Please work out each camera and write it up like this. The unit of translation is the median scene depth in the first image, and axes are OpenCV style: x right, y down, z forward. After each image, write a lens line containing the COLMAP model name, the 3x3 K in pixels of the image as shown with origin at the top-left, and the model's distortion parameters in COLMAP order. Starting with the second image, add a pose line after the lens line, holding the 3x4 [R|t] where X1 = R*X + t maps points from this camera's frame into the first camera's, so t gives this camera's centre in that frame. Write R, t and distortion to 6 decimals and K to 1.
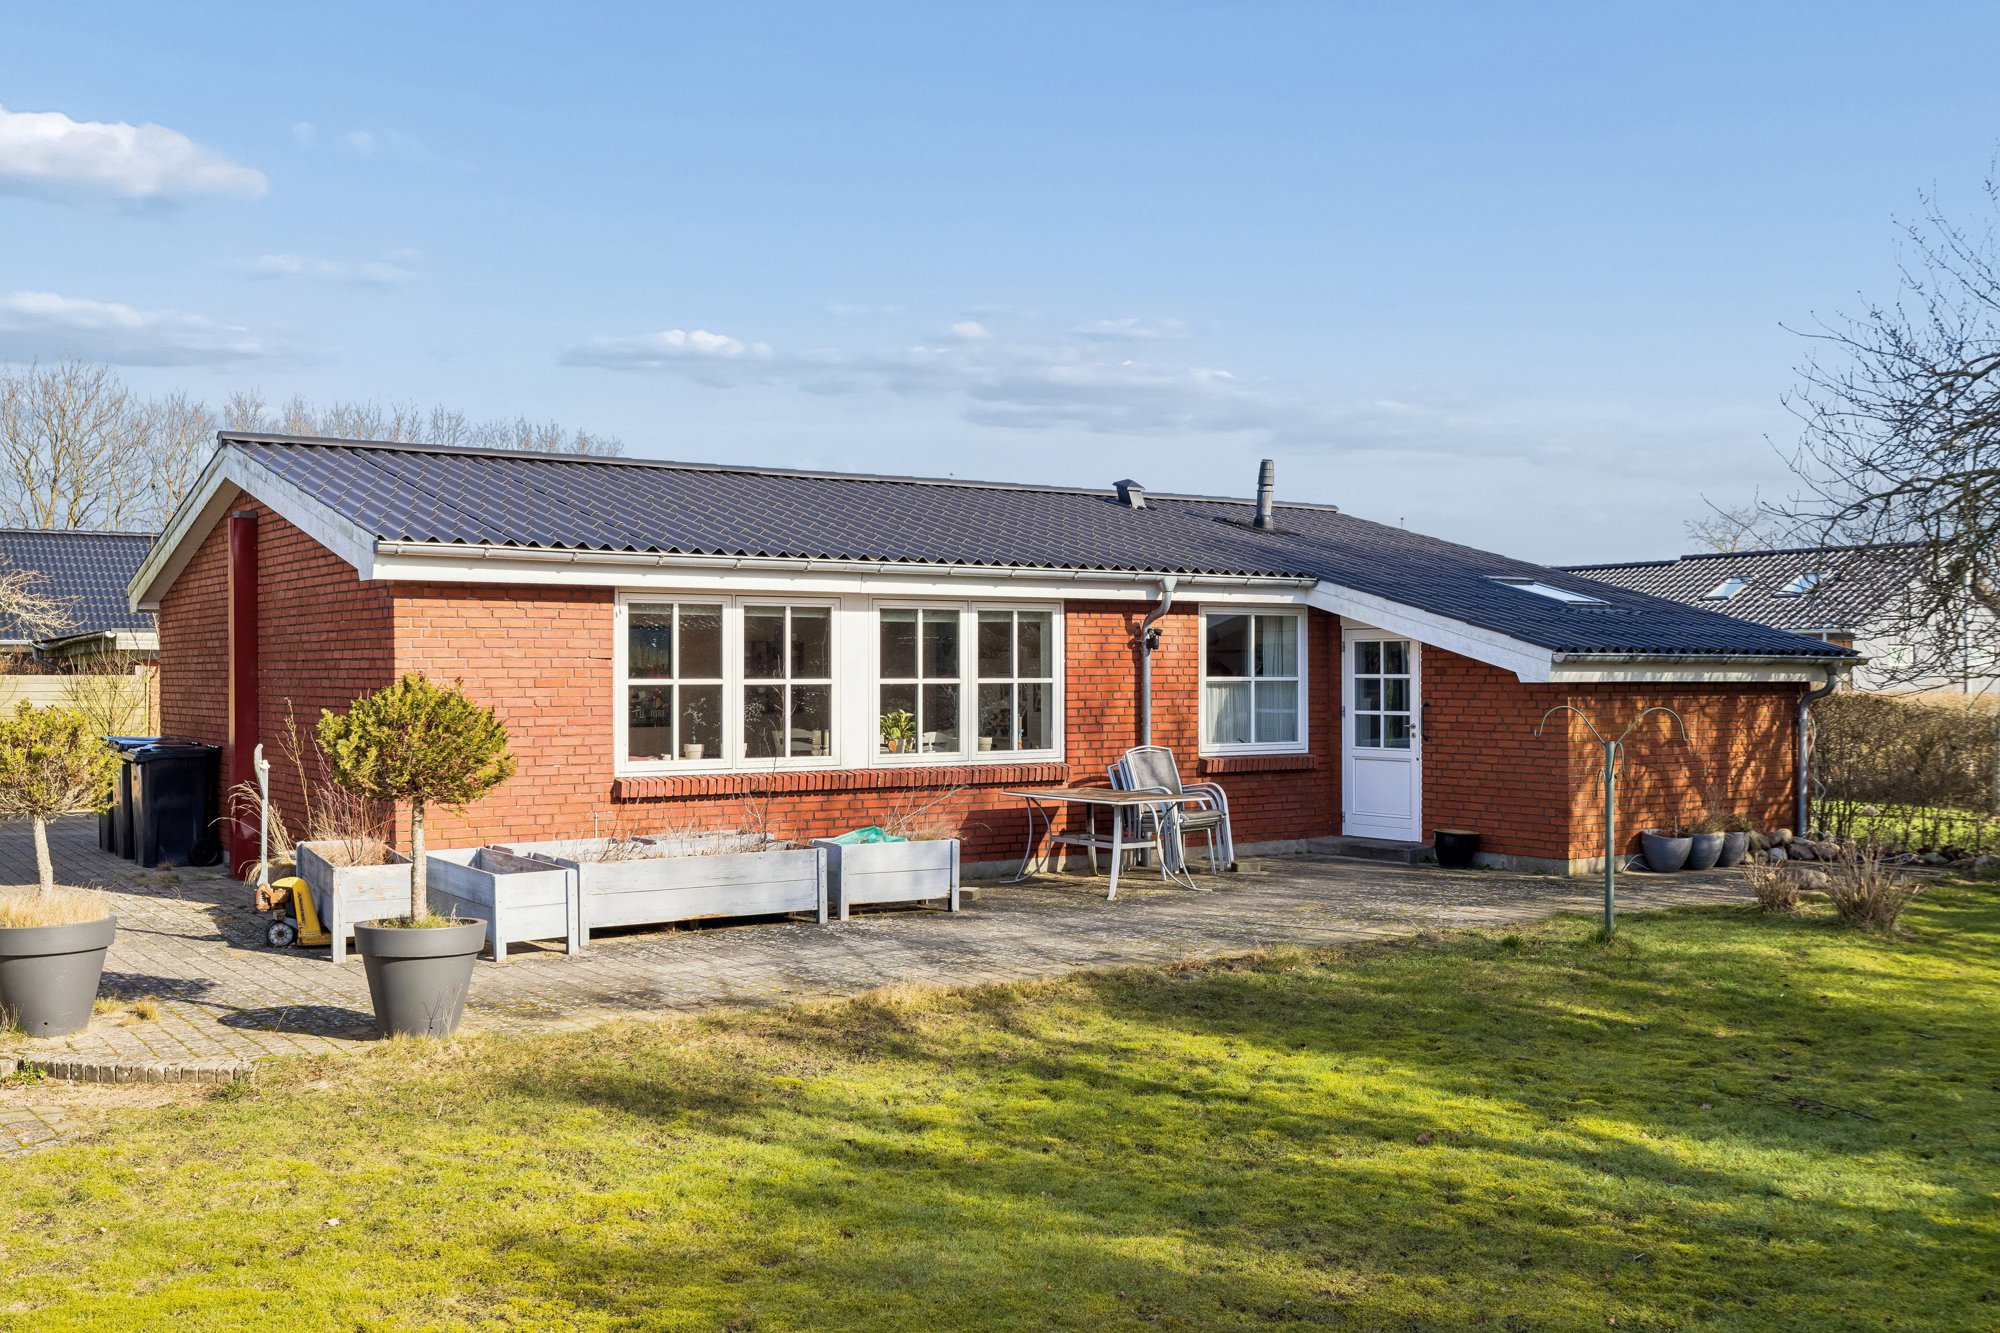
lens RADIAL K [[1934.8, 0, 1001.7], [0, 1934.8, 670.6], [0, 0, 1]] dist [0.022061, 0.000000]
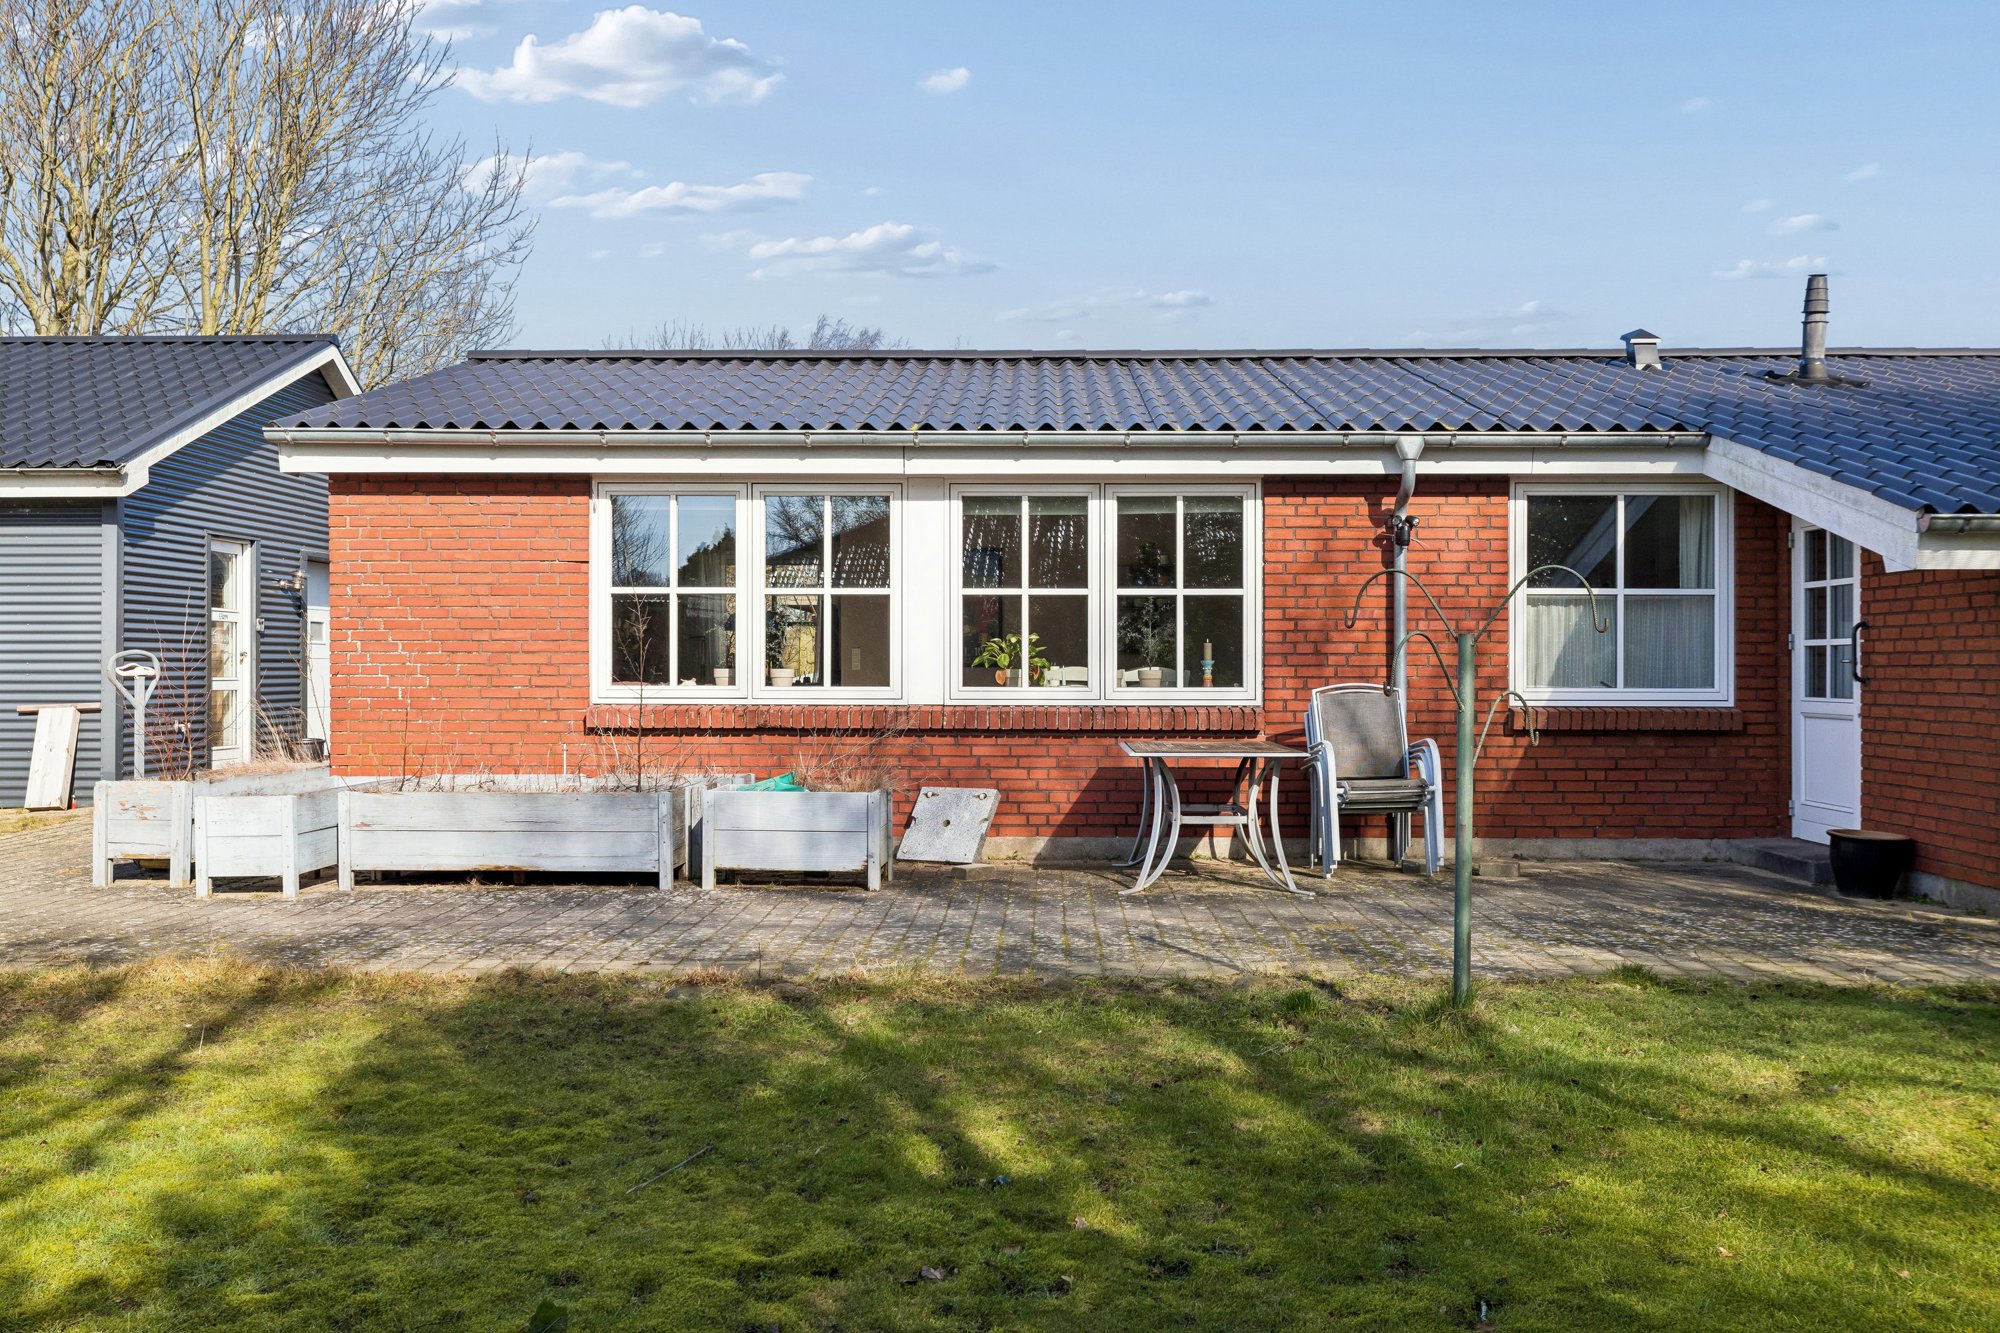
lens RADIAL K [[1934.8, 0, 998.7], [0, 1934.8, 664.4], [0, 0, 1]] dist [0.022061, 0.000000]
pose [[0.808327, 0.001101, -0.588732, 0.385247], [-0.004006, 0.999985, -0.003630, 0.035805], [0.588720, 0.005293, 0.808320, 0.376203]]
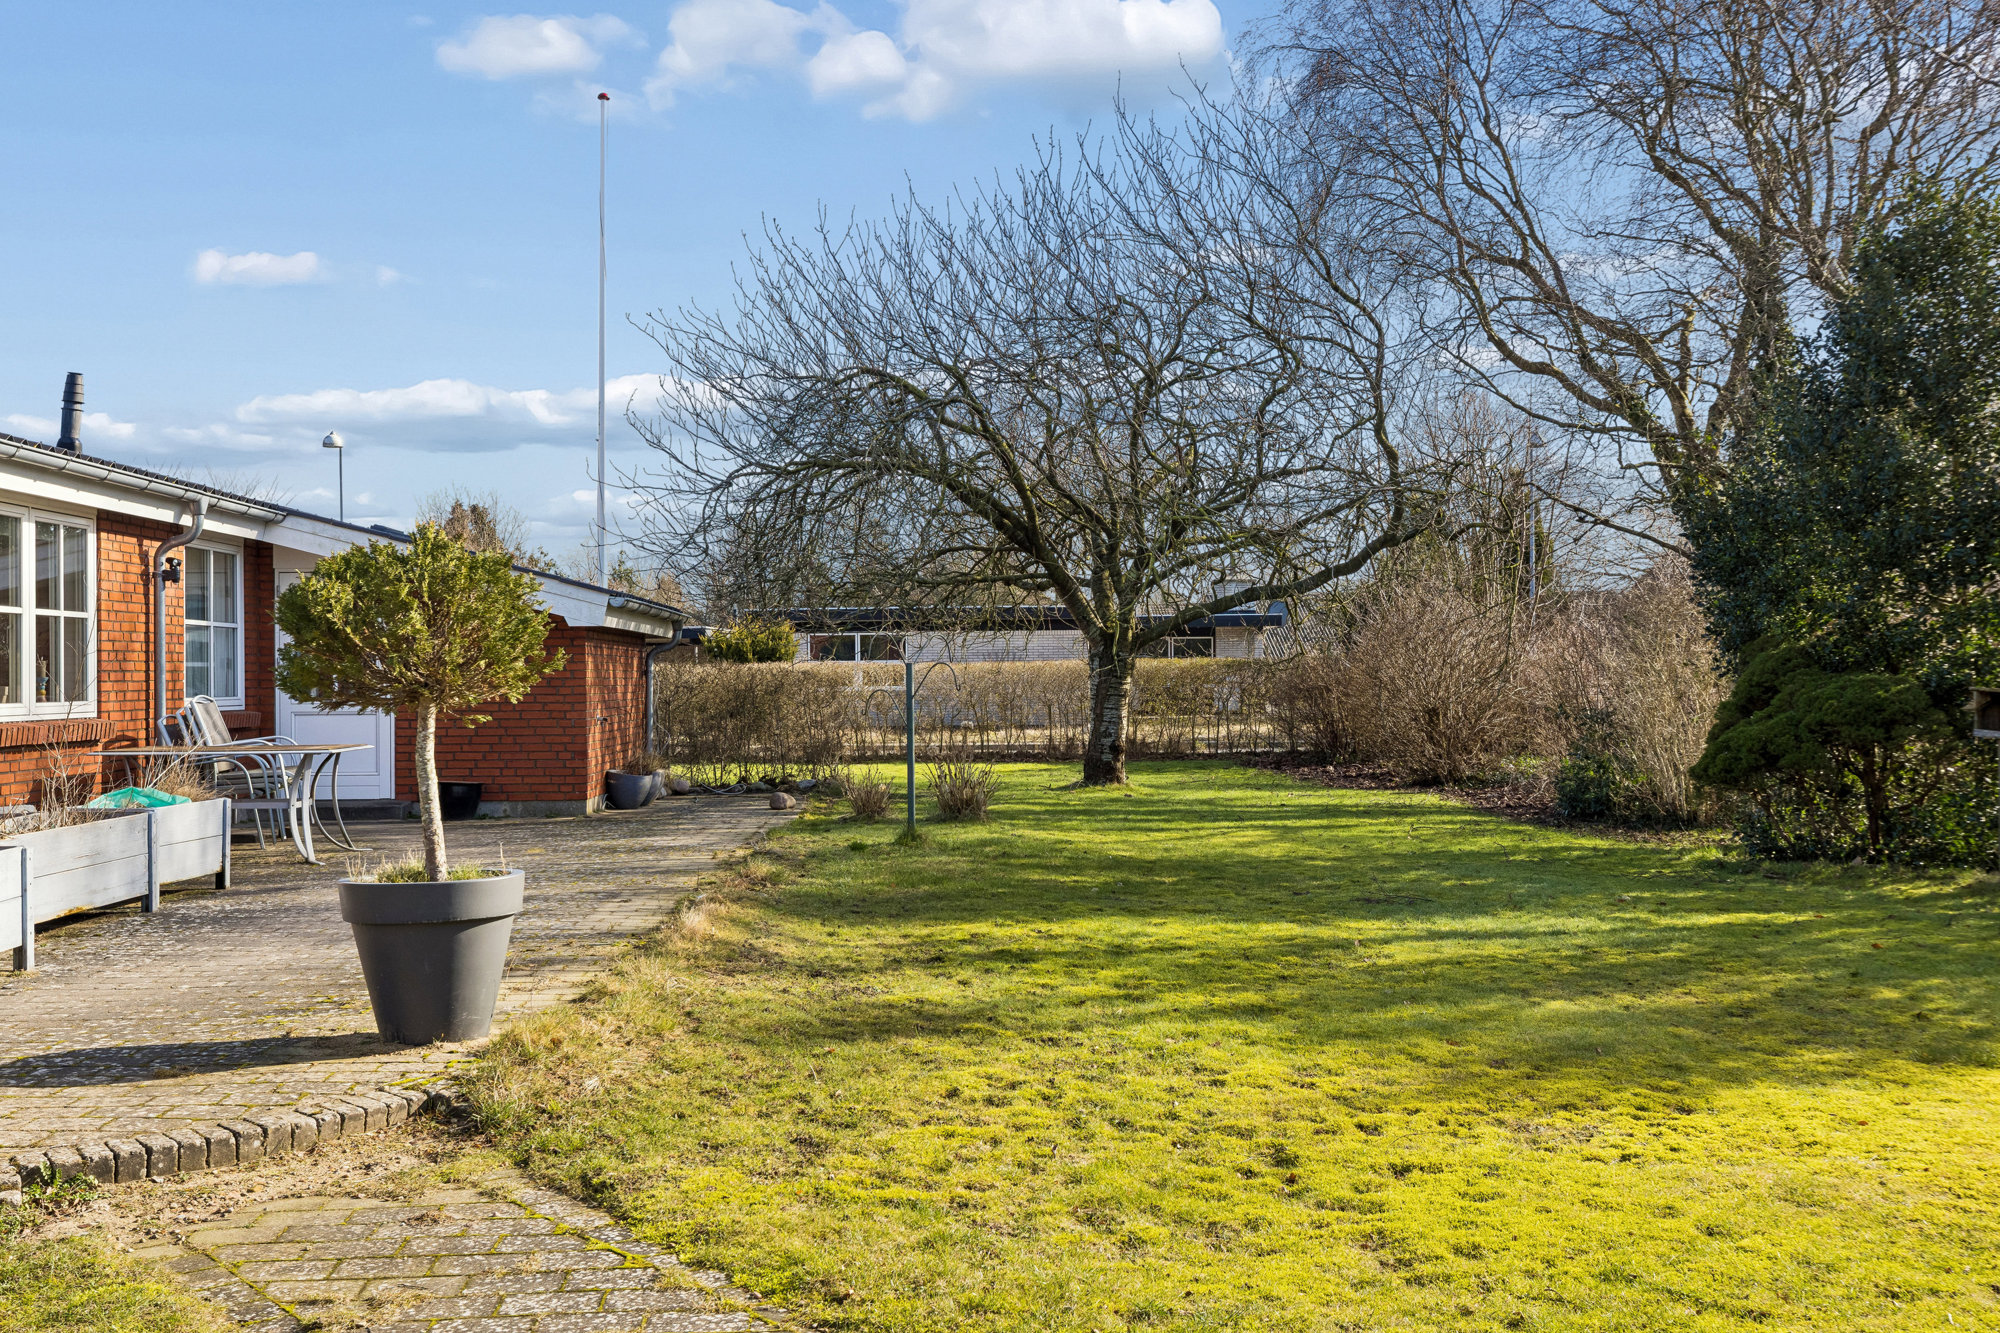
lens RADIAL K [[1934.8, 0, 1000.8], [0, 1934.8, 668.7], [0, 0, 1]] dist [0.022061, 0.000000]
pose [[0.533593, 0.001624, 0.845740, -0.462735], [0.004151, 0.999981, -0.004539, 0.033099], [-0.845731, 0.005933, 0.533577, 0.259872]]
